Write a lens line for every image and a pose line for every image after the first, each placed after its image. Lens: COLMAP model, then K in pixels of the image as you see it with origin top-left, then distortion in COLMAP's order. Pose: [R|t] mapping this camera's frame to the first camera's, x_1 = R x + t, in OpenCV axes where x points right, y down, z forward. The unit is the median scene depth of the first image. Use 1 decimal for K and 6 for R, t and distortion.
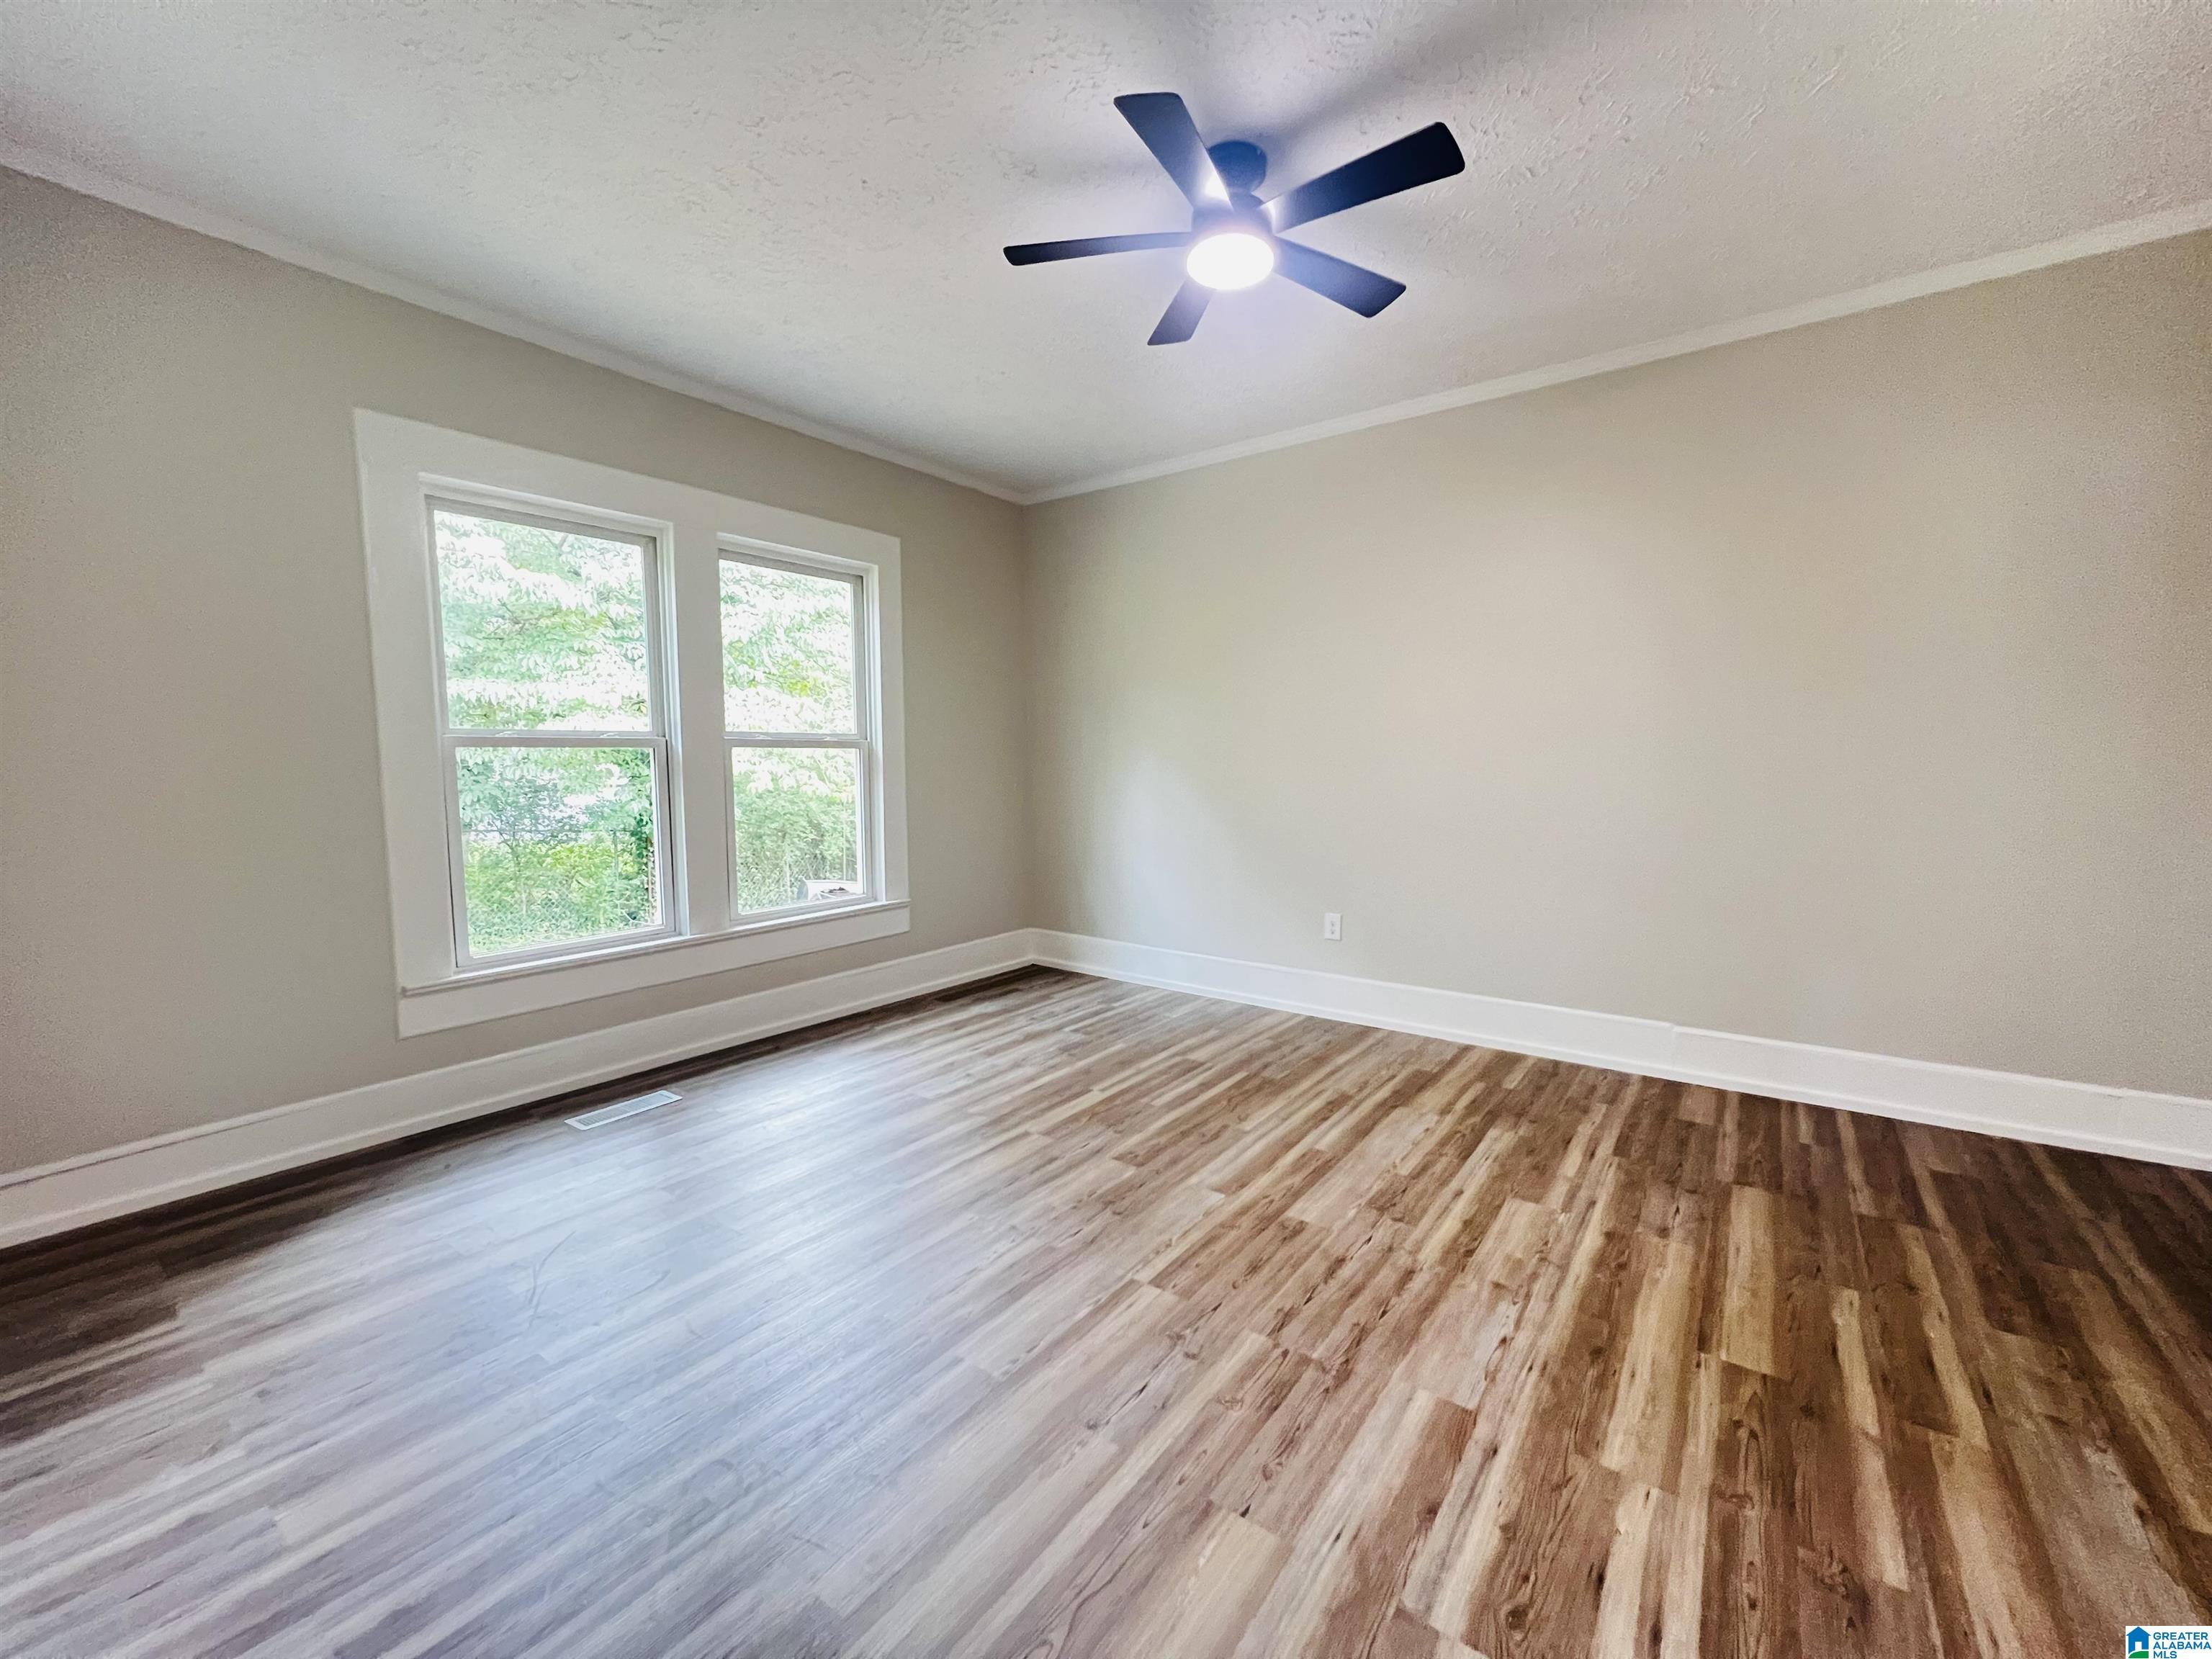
lens RADIAL K [[889.8, 0, 1108.3], [0, 889.8, 836.6], [0, 0, 1]] dist [-0.001414, -0.000075]
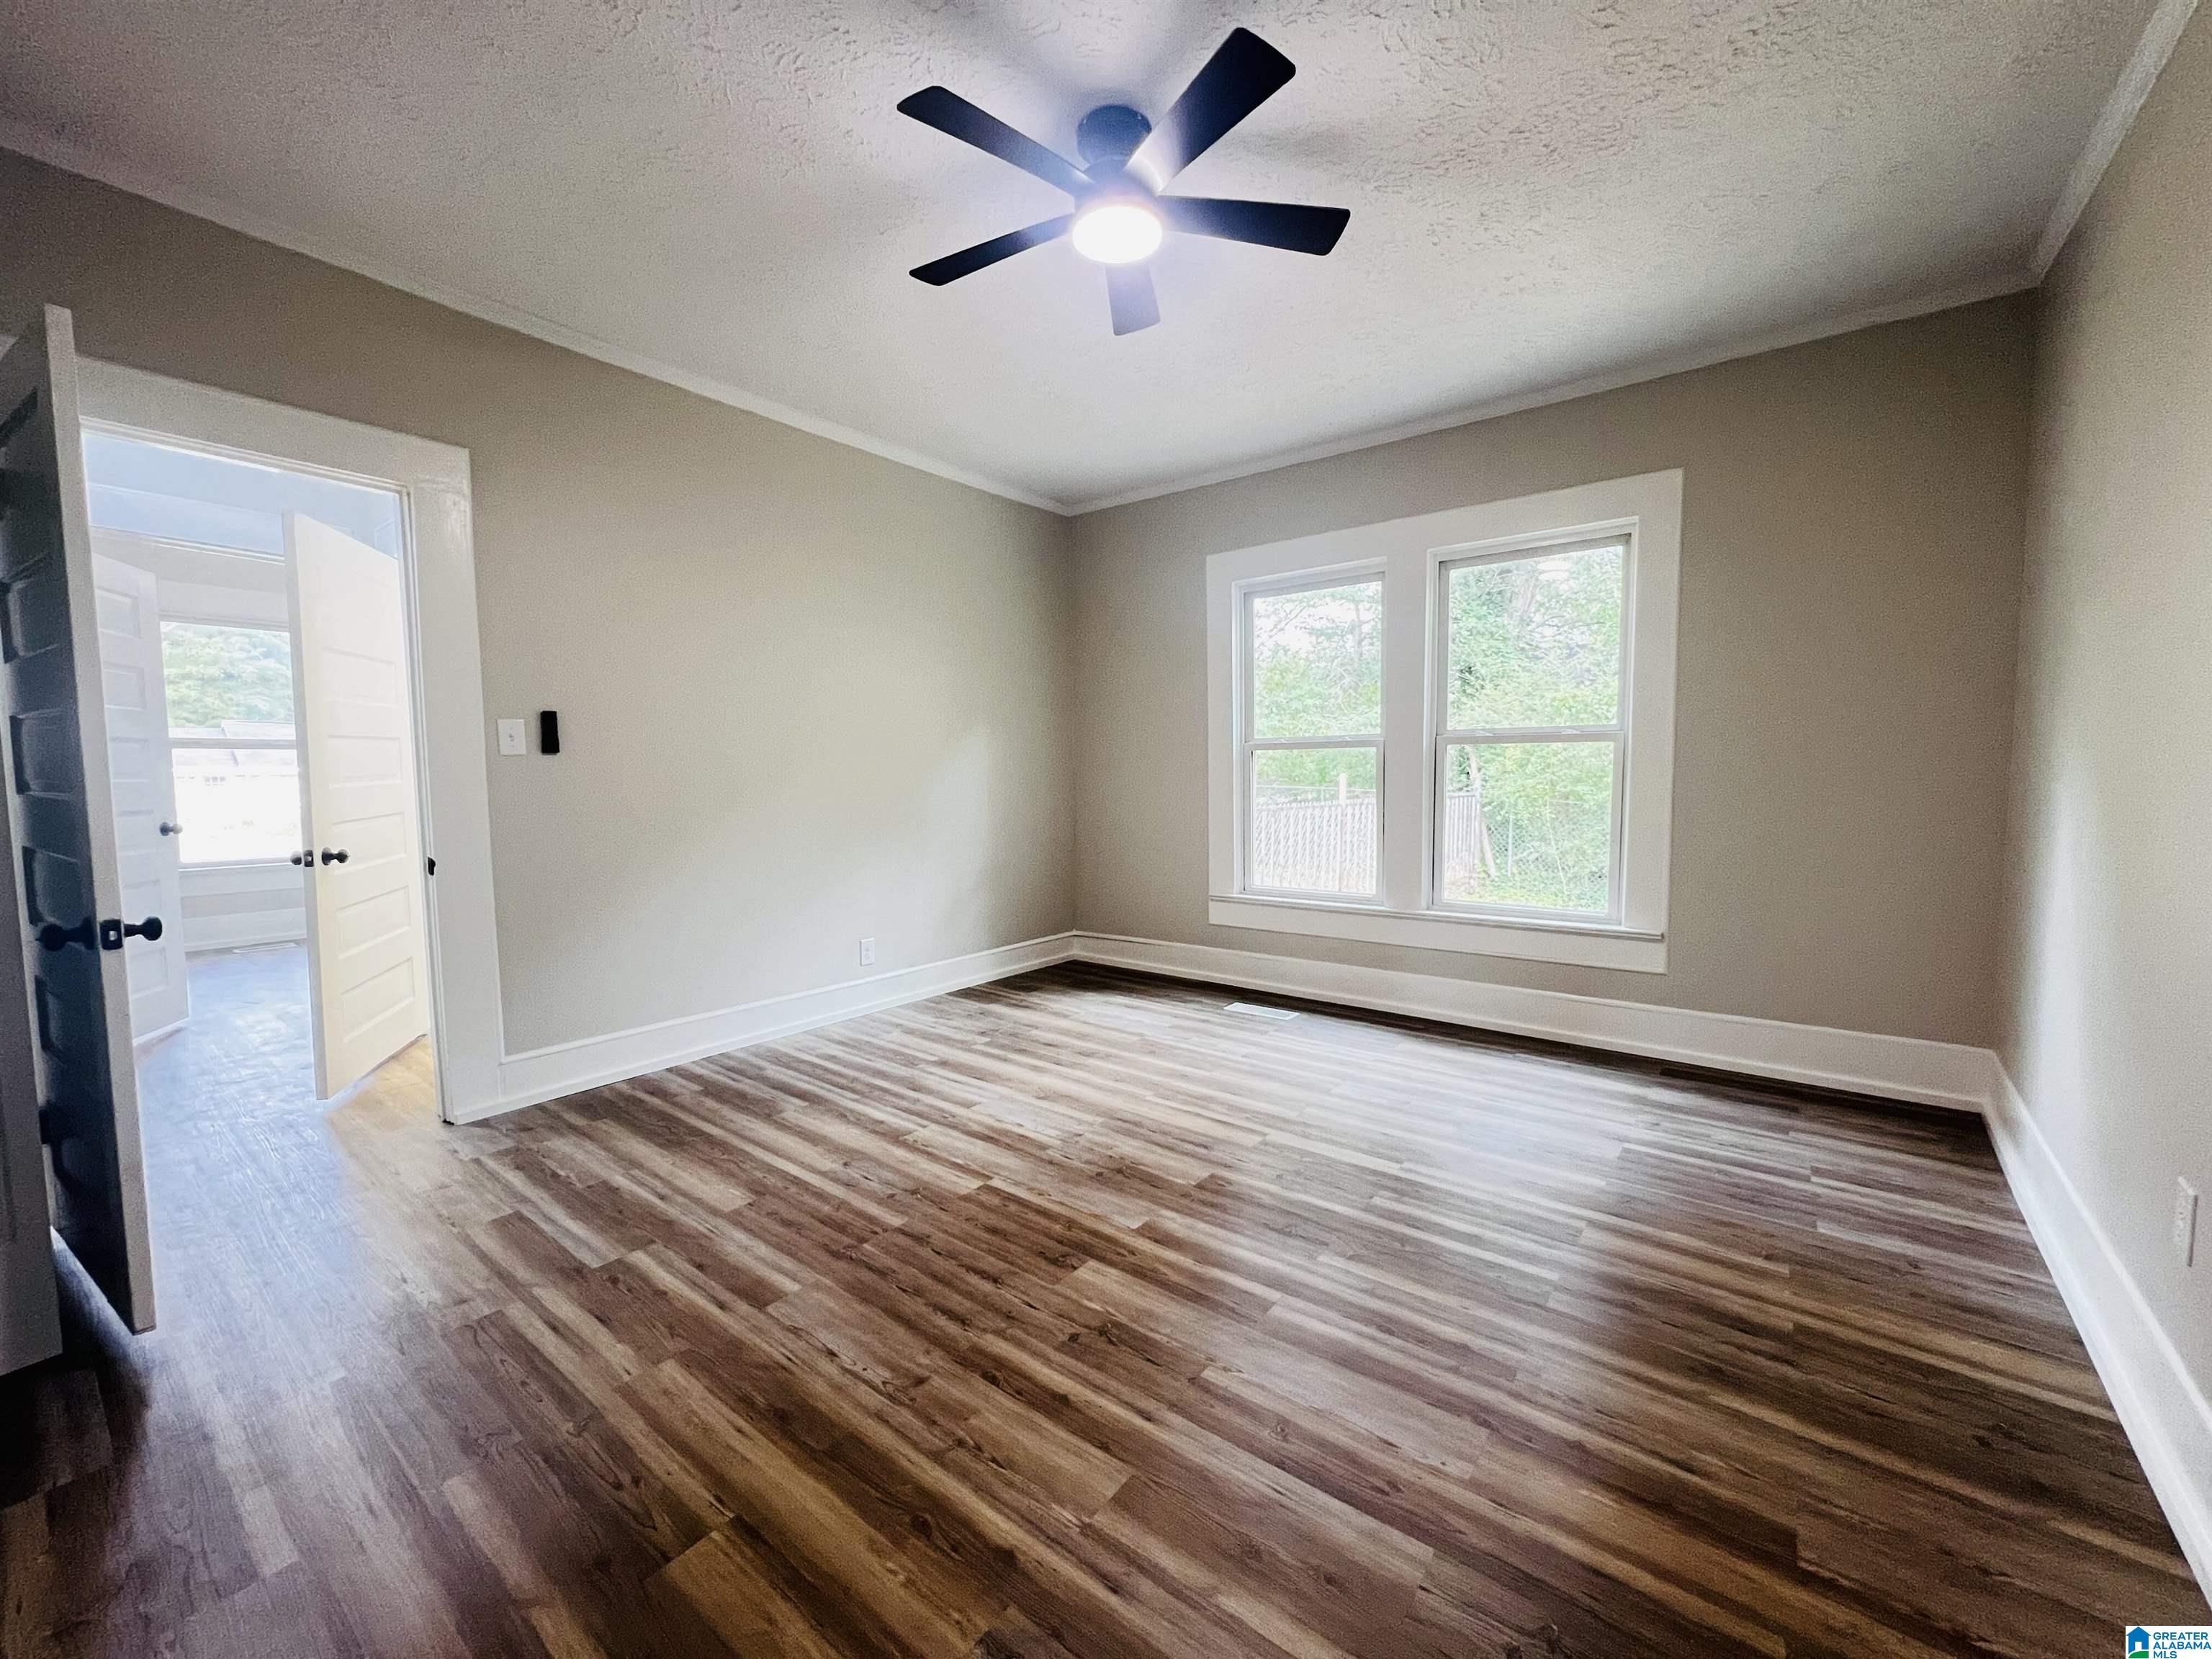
lens RADIAL K [[889.8, 0, 1099.7], [0, 889.8, 827.5], [0, 0, 1]] dist [-0.001414, -0.000075]
pose [[-0.028962, 0.078277, -0.996511, 1.226494], [-0.074218, 0.994009, 0.080237, -0.103884], [0.996821, 0.076283, -0.022979, 1.135637]]
